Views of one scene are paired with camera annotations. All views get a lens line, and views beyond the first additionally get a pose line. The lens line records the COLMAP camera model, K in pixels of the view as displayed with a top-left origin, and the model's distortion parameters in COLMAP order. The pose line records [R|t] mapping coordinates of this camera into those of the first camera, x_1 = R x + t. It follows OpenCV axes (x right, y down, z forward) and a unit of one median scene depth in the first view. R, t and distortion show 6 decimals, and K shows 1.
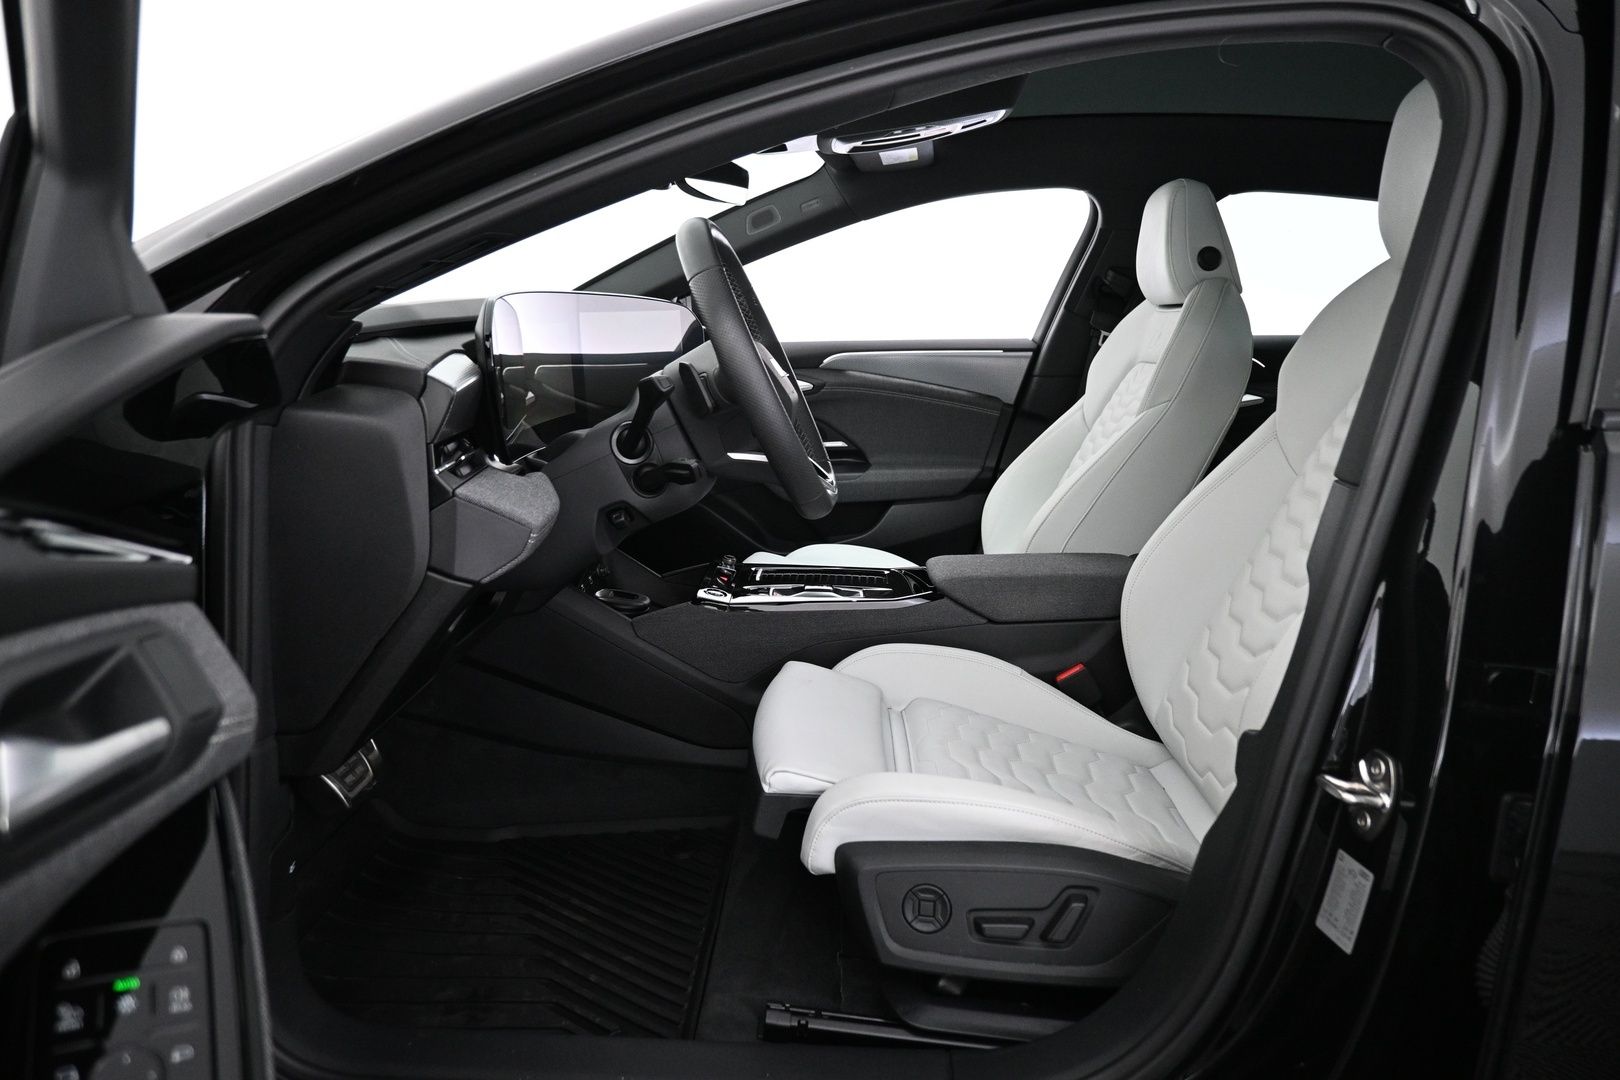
lens RADIAL K [[1088.0, 0, 801.4], [0, 1088.0, 535.9], [0, 0, 1]] dist [-0.008004, -0.002404]
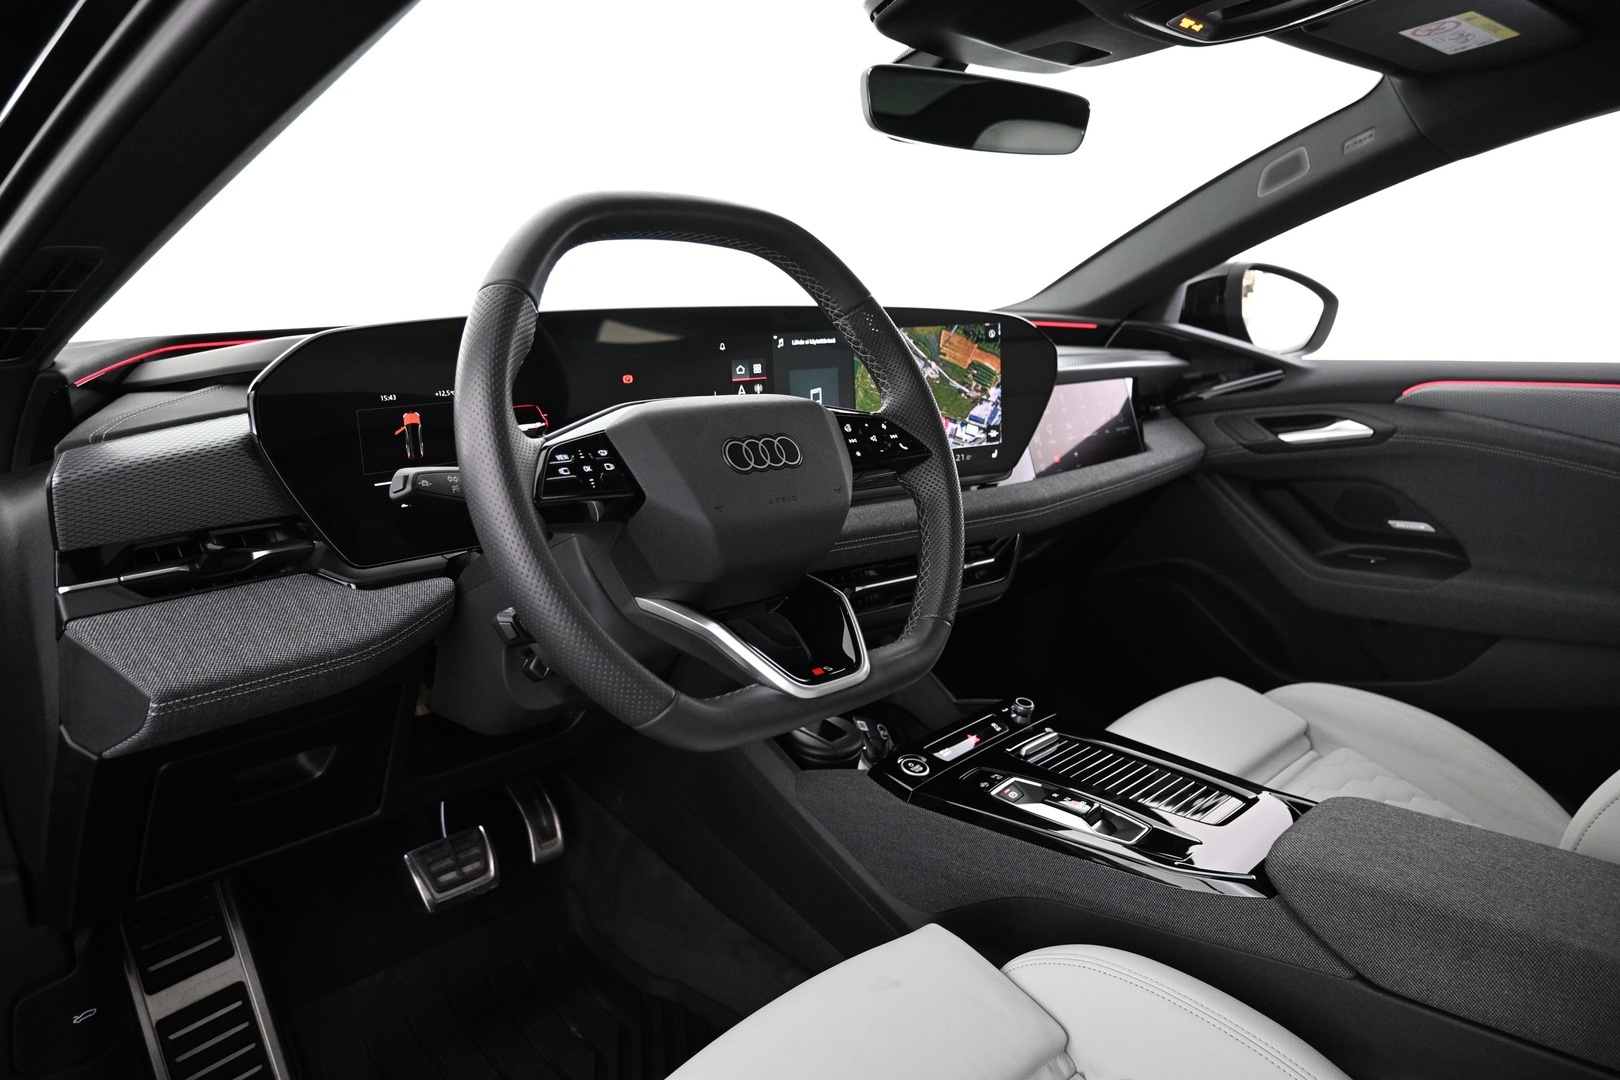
lens RADIAL K [[1088.0, 0, 808.2], [0, 1088.0, 541.6], [0, 0, 1]] dist [-0.008004, -0.002404]
pose [[0.751727, 0.140196, -0.644400, 0.178264], [-0.126262, 0.989662, 0.068021, -0.075668], [0.647274, 0.030229, 0.761657, 0.306680]]
